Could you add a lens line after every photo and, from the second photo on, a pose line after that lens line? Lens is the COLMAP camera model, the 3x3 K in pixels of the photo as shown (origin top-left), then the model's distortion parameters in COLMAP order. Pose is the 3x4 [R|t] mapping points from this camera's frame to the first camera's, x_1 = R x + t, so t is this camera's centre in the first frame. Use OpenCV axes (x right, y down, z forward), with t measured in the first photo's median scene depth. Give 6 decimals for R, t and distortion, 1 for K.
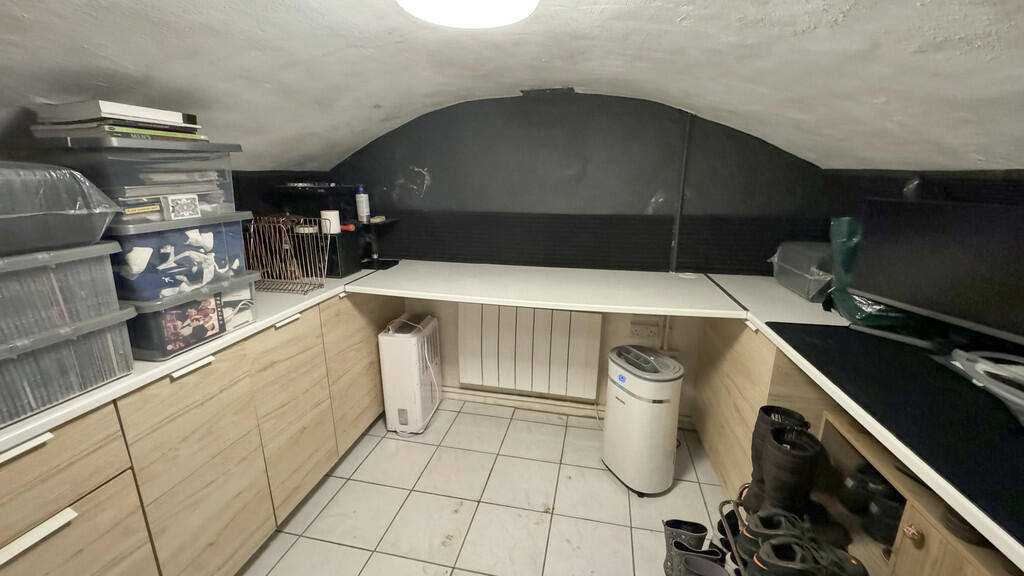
lens RADIAL K [[405.0, 0, 513.7], [0, 405.0, 288.9], [0, 0, 1]] dist [-0.003330, -0.000945]
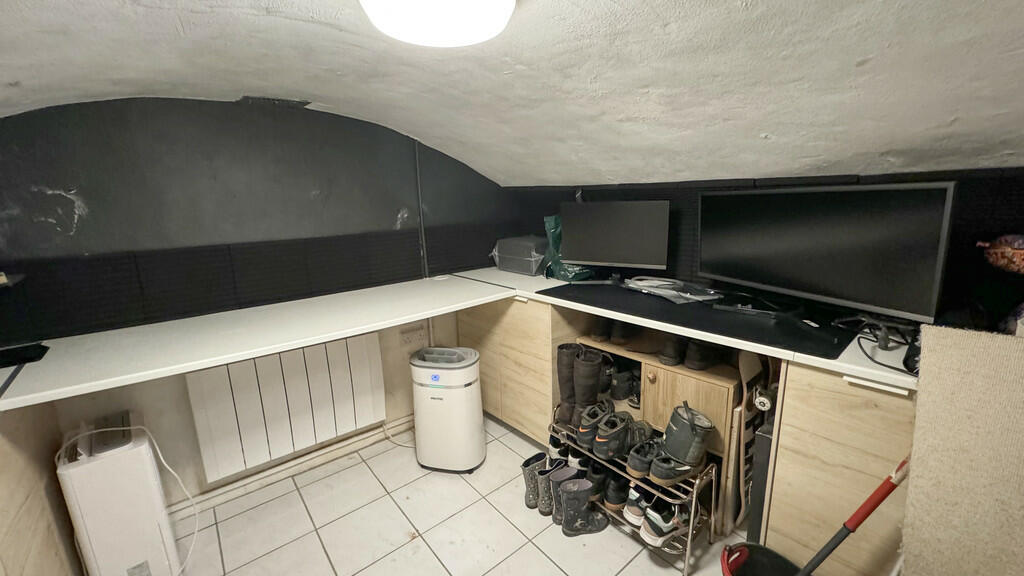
lens RADIAL K [[405.0, 0, 518.1], [0, 405.0, 284.1], [0, 0, 1]] dist [-0.003330, -0.000945]
pose [[0.614717, -0.188190, 0.765968, -0.329732], [0.236541, 0.970406, 0.048586, -0.019001], [-0.752443, 0.151316, 0.641040, 0.090110]]
